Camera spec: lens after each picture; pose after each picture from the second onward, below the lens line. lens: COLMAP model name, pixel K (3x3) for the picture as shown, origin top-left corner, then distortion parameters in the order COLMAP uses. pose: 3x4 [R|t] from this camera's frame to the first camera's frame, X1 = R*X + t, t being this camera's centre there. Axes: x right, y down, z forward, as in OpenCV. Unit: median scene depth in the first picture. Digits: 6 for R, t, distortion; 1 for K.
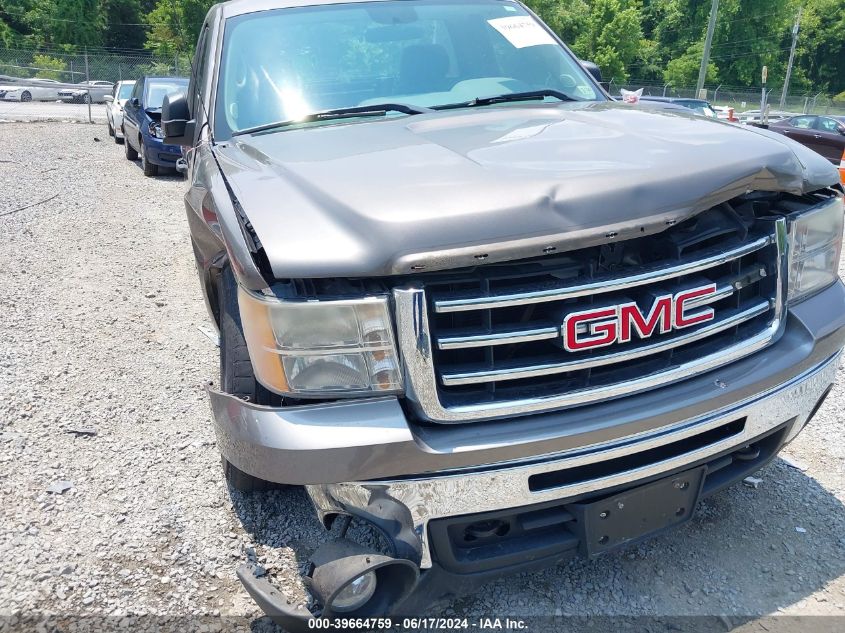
lens RADIAL K [[723.7, 0, 422.5], [0, 723.7, 316.5], [0, 0, 1]] dist [0.010951, -0.004806]
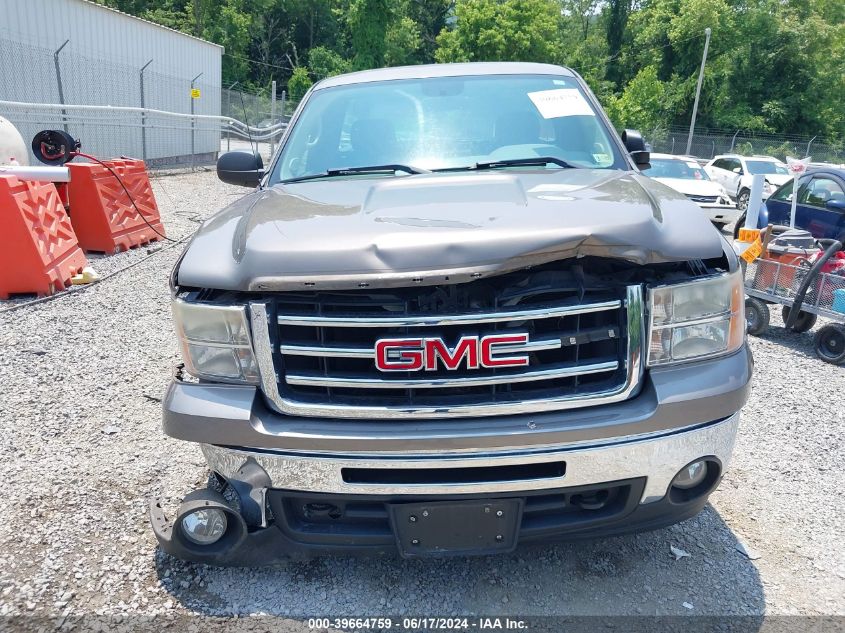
lens RADIAL K [[721.6, 0, 422.5], [0, 721.6, 316.5], [0, 0, 1]] dist [0.153298, -0.364602]
pose [[0.923401, 0.117315, -0.365469, 0.680013], [-0.142471, 0.988884, -0.042540, -0.000006], [0.356416, 0.091350, 0.929851, -0.115575]]
